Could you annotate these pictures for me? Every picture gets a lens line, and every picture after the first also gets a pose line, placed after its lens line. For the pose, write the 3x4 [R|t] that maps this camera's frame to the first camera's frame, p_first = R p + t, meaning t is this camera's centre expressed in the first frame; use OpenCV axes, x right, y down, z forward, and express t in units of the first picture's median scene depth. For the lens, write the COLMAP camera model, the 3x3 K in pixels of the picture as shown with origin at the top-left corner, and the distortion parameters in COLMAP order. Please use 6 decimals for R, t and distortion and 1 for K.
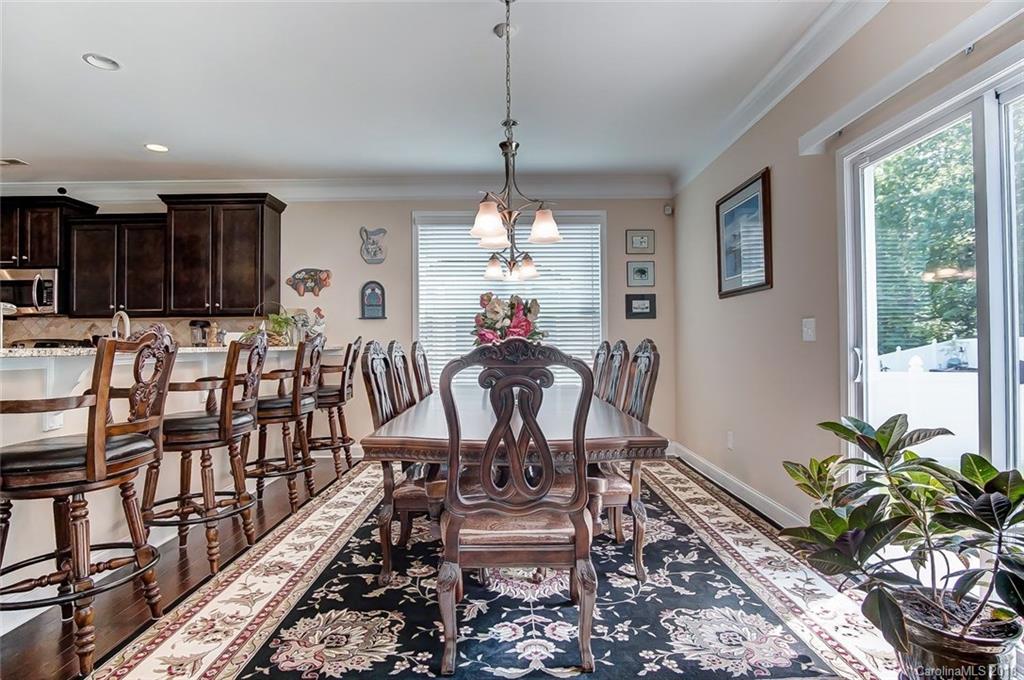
lens RADIAL K [[546.7, 0, 511.2], [0, 546.7, 336.6], [0, 0, 1]] dist [-0.032803, 0.010393]
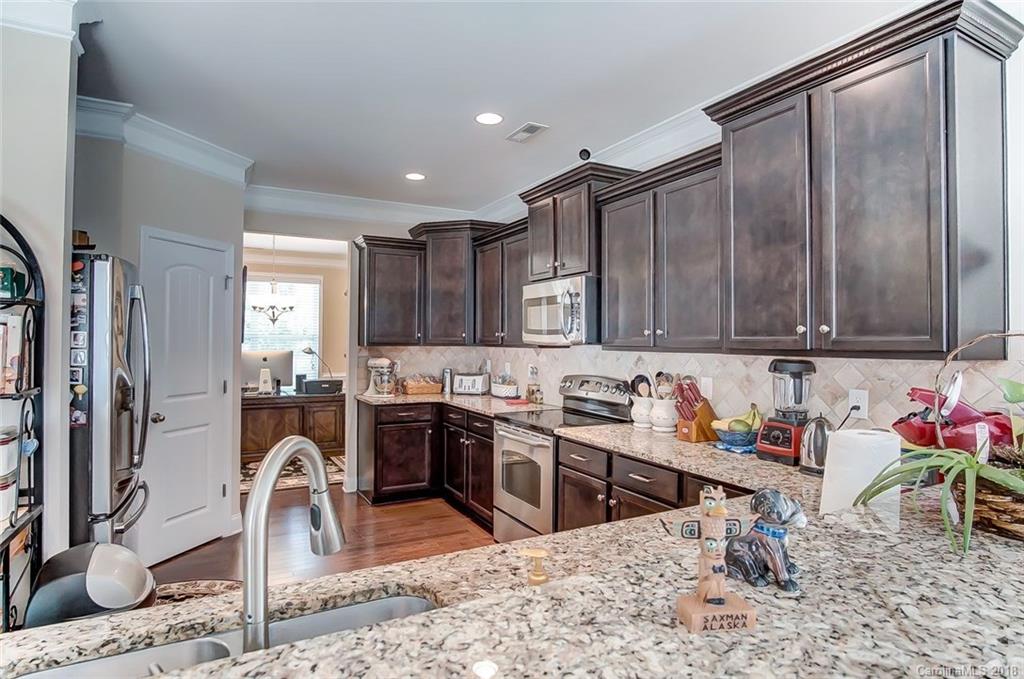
lens RADIAL K [[556.4, 0, 510.9], [0, 556.4, 332.2], [0, 0, 1]] dist [-0.023219, -0.000091]
pose [[0.475731, -0.004908, -0.879577, -0.486820], [0.008123, 0.999966, -0.001186, -0.095291], [0.879554, -0.006580, 0.475754, 1.001982]]
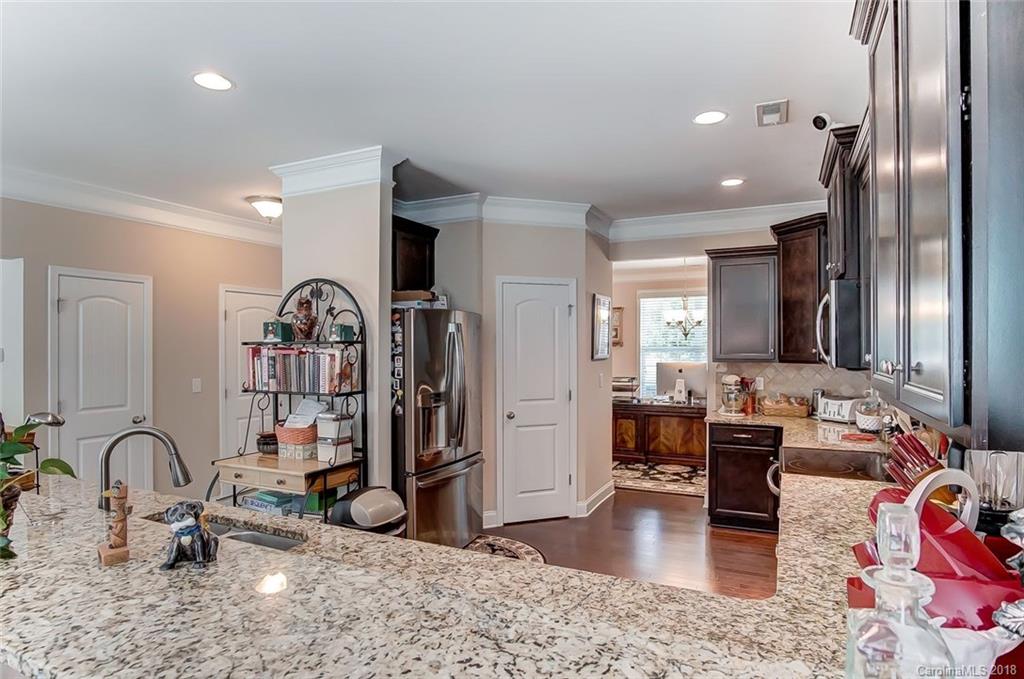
lens RADIAL K [[560.5, 0, 512.0], [0, 560.5, 339.5], [0, 0, 1]] dist [-0.025896, 0.001277]
pose [[-0.432659, -0.001968, -0.901556, -0.419276], [0.021247, 0.999698, -0.012378, -0.118551], [0.901307, -0.024511, -0.432486, 1.600388]]
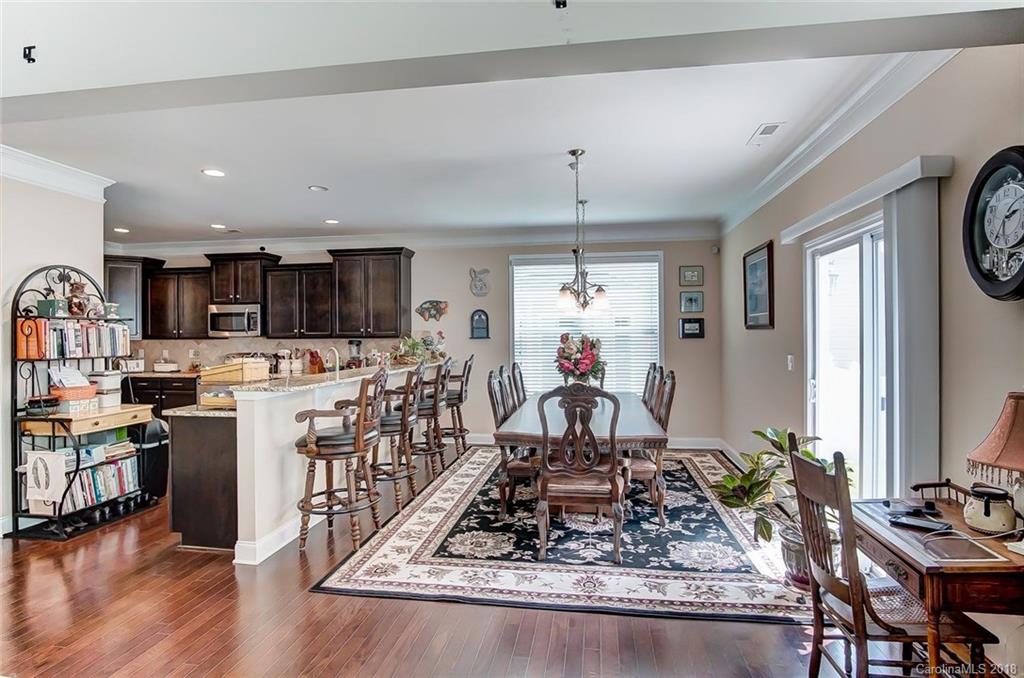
lens RADIAL K [[546.7, 0, 511.2], [0, 546.7, 335.6], [0, 0, 1]] dist [-0.032803, 0.010393]
pose [[0.988070, -0.000831, -0.154002, 0.041374], [0.003390, 0.999860, 0.016359, -0.109323], [0.153967, -0.016686, 0.987935, -0.514280]]
